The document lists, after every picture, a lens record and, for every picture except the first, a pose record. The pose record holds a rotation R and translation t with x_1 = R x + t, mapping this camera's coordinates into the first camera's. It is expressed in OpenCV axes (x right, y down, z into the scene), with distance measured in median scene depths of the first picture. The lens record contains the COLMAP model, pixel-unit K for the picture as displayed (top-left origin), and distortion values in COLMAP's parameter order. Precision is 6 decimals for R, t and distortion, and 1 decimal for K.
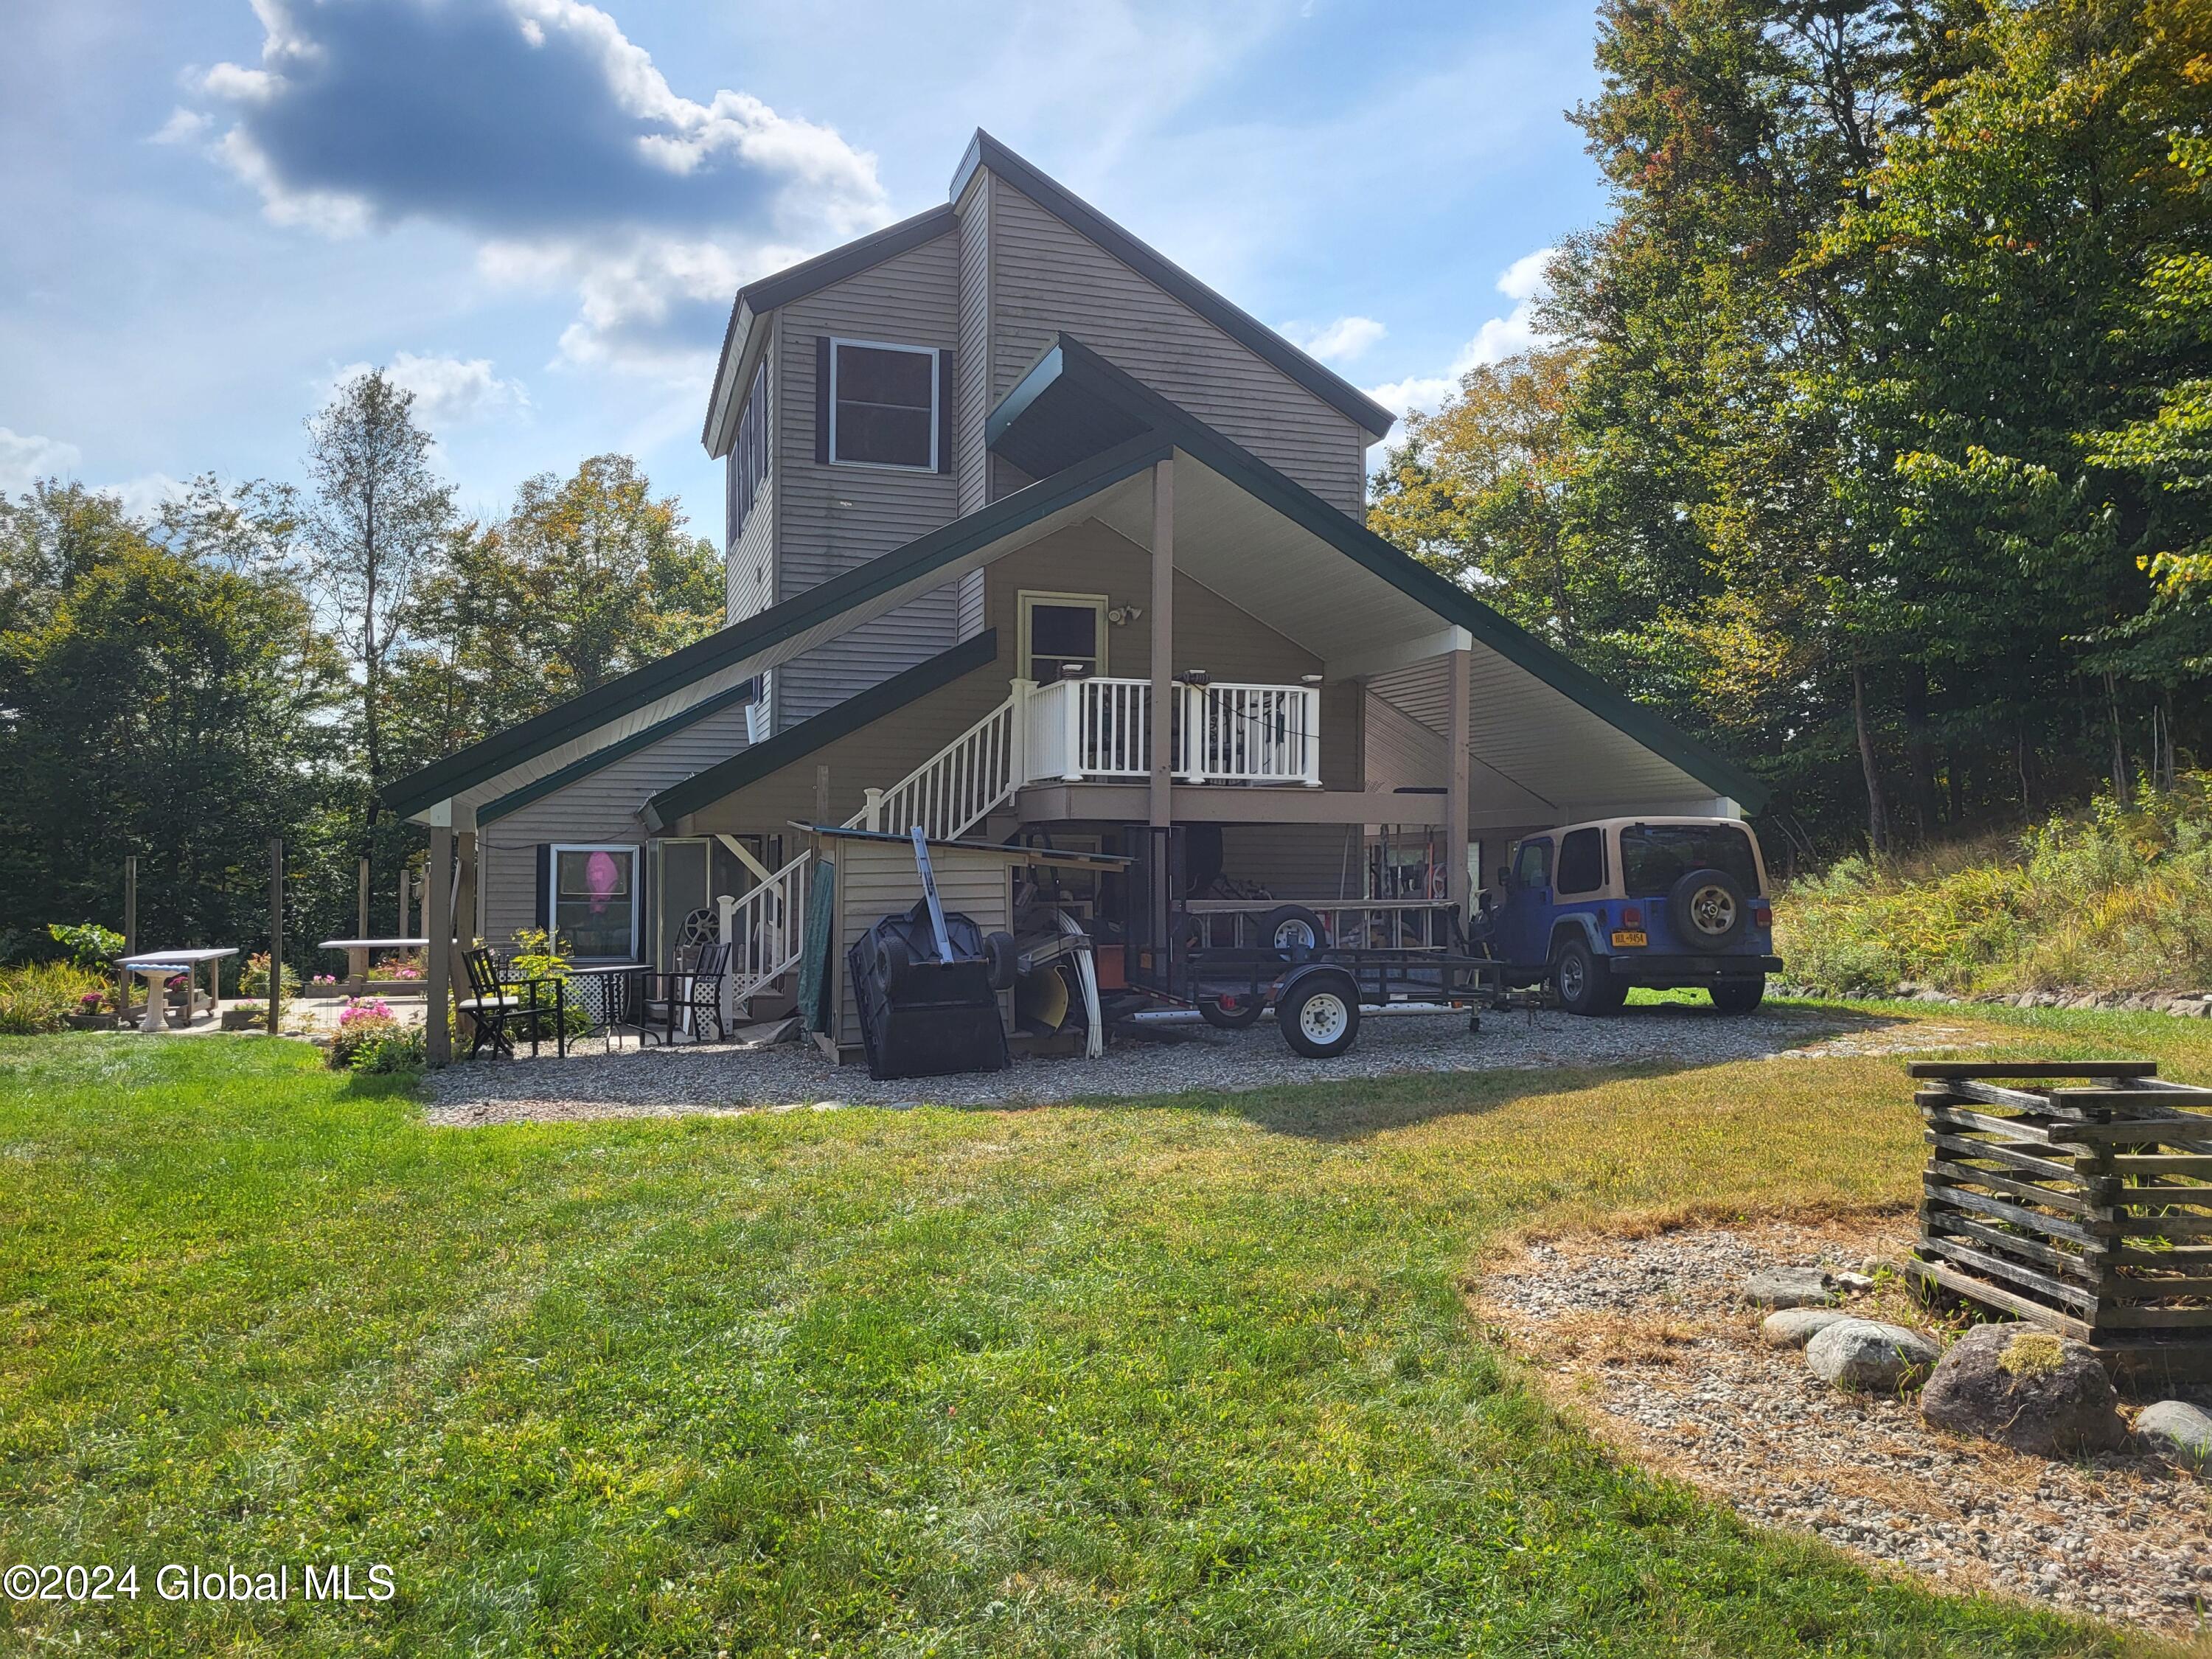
lens RADIAL K [[1689.2, 0, 1106.0], [0, 1689.2, 829.5], [0, 0, 1]] dist [0.049490, -0.055583]
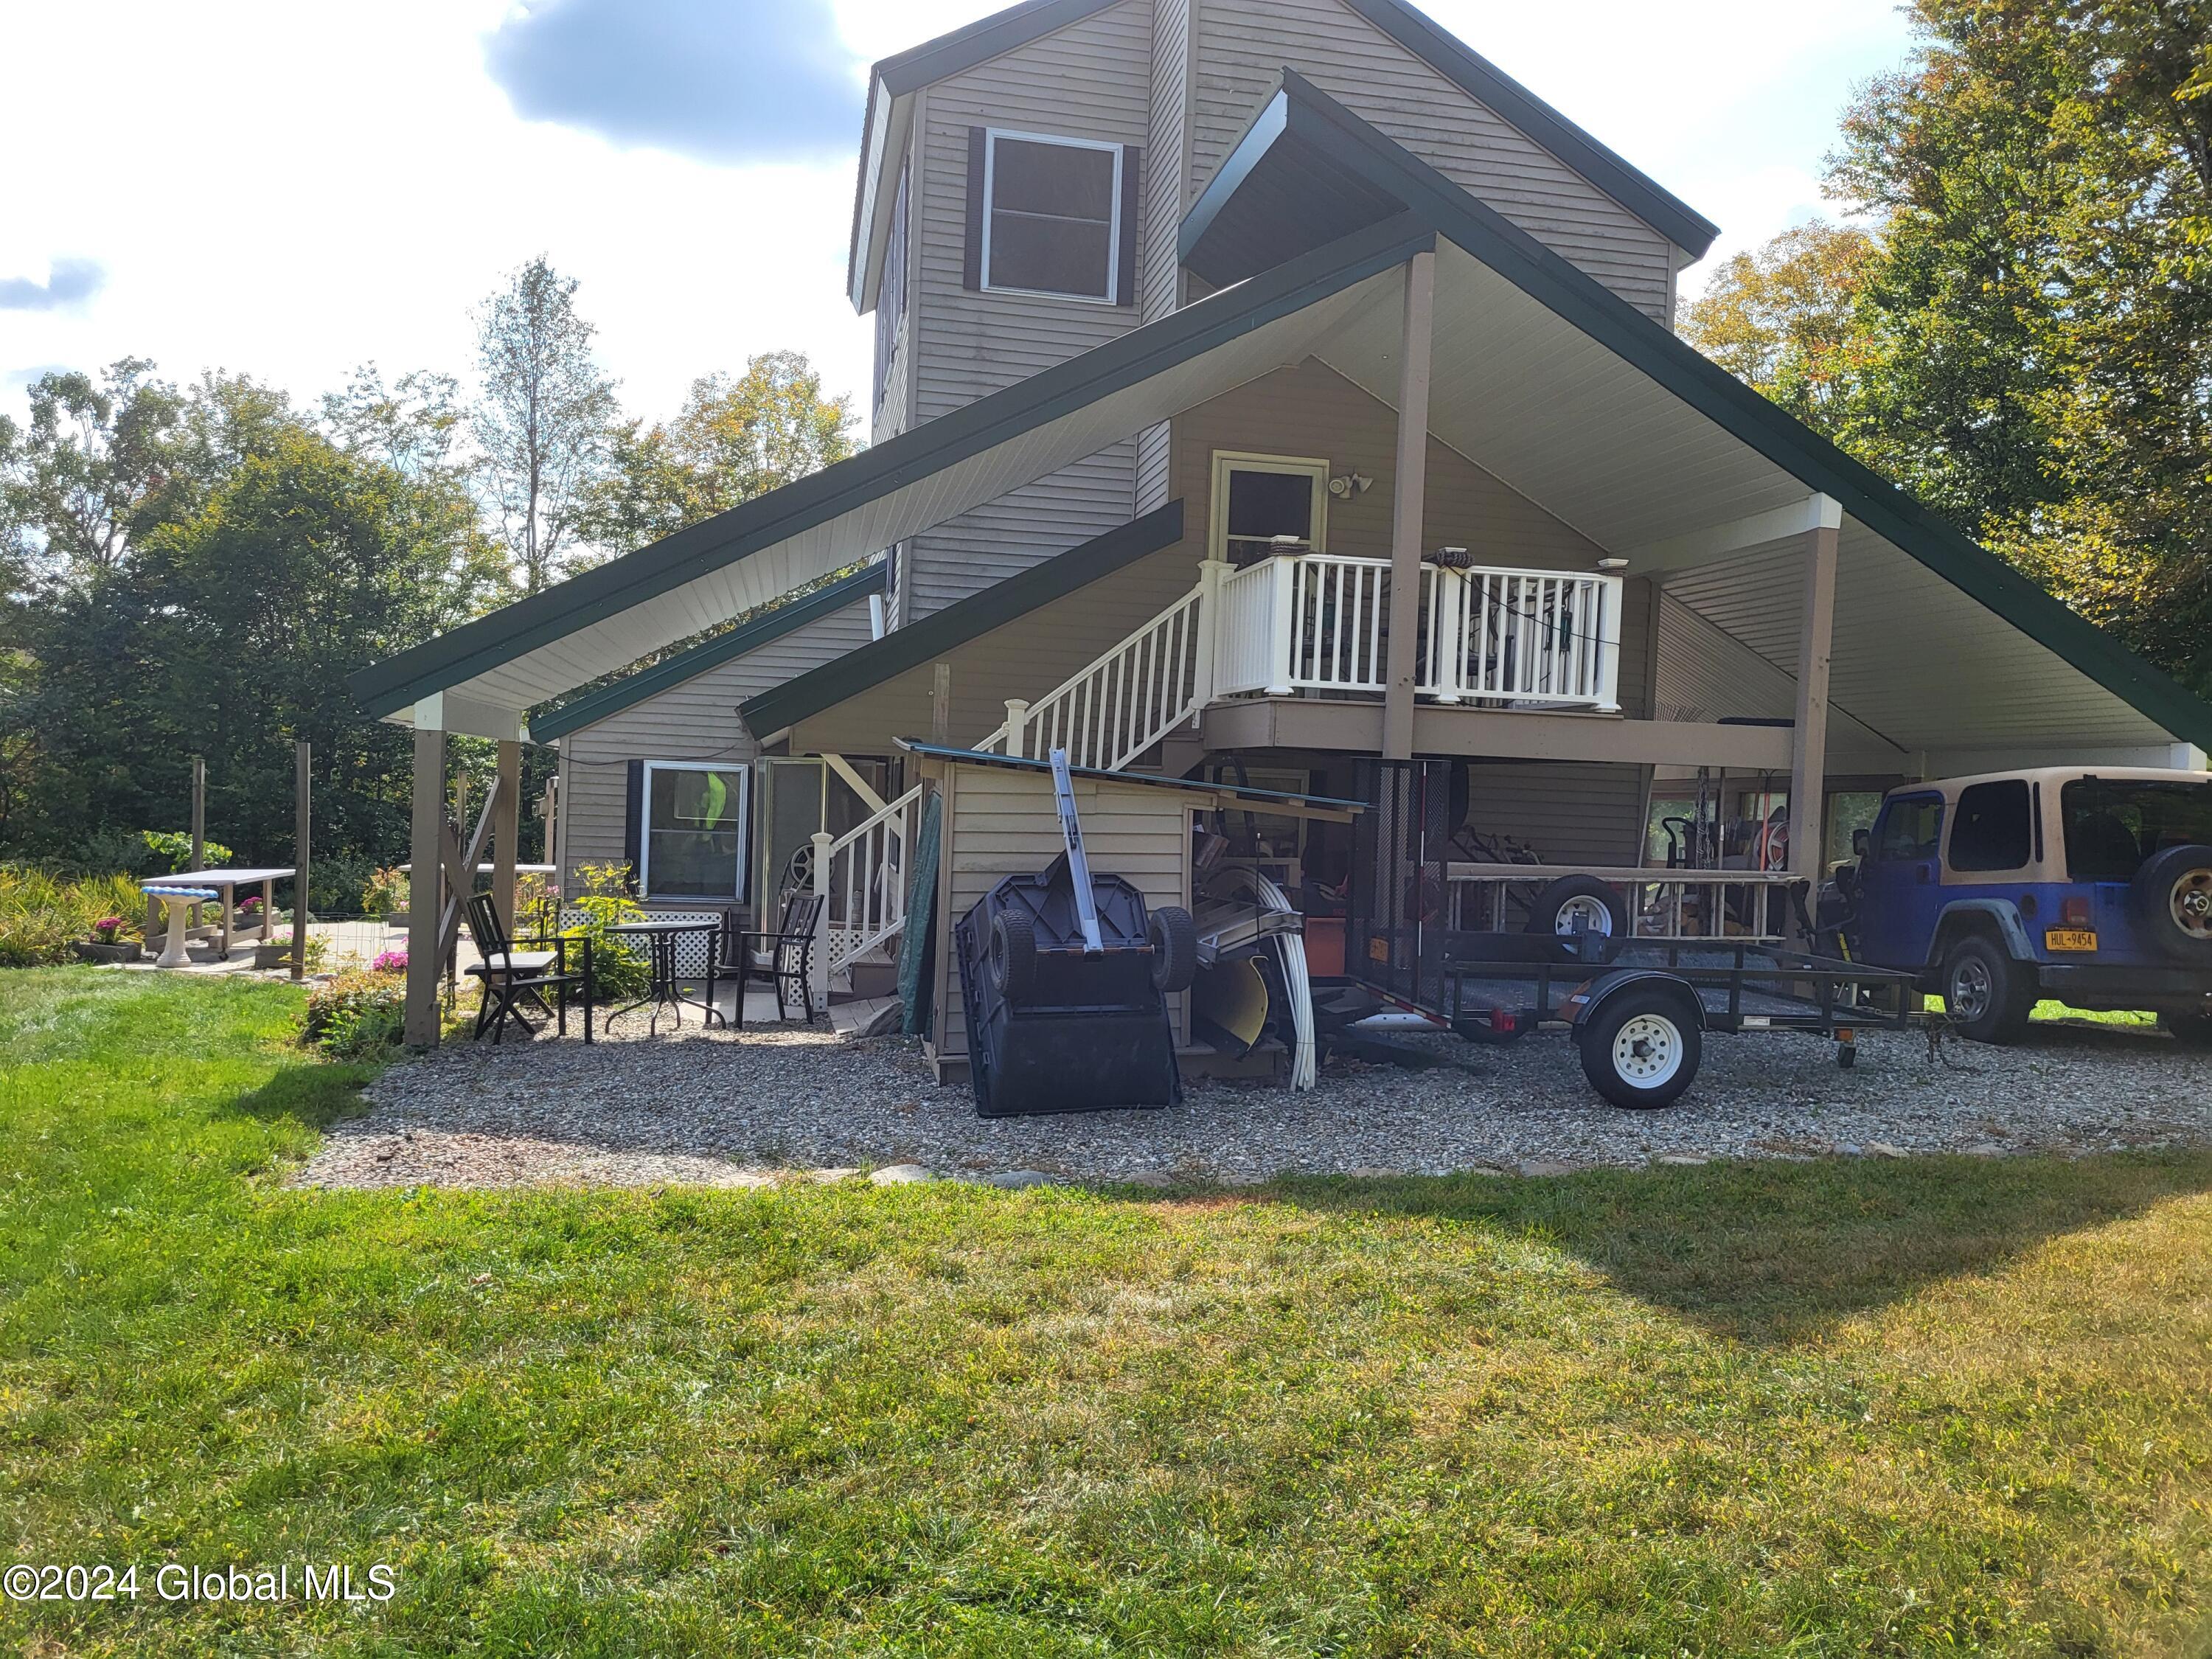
lens RADIAL K [[1689.2, 0, 1106.0], [0, 1689.2, 829.5], [0, 0, 1]] dist [0.049490, -0.055583]
pose [[0.993724, 0.034663, -0.106350, -0.013110], [-0.030399, 0.998678, 0.041461, 0.001495], [0.107646, -0.037967, 0.993464, 0.233951]]
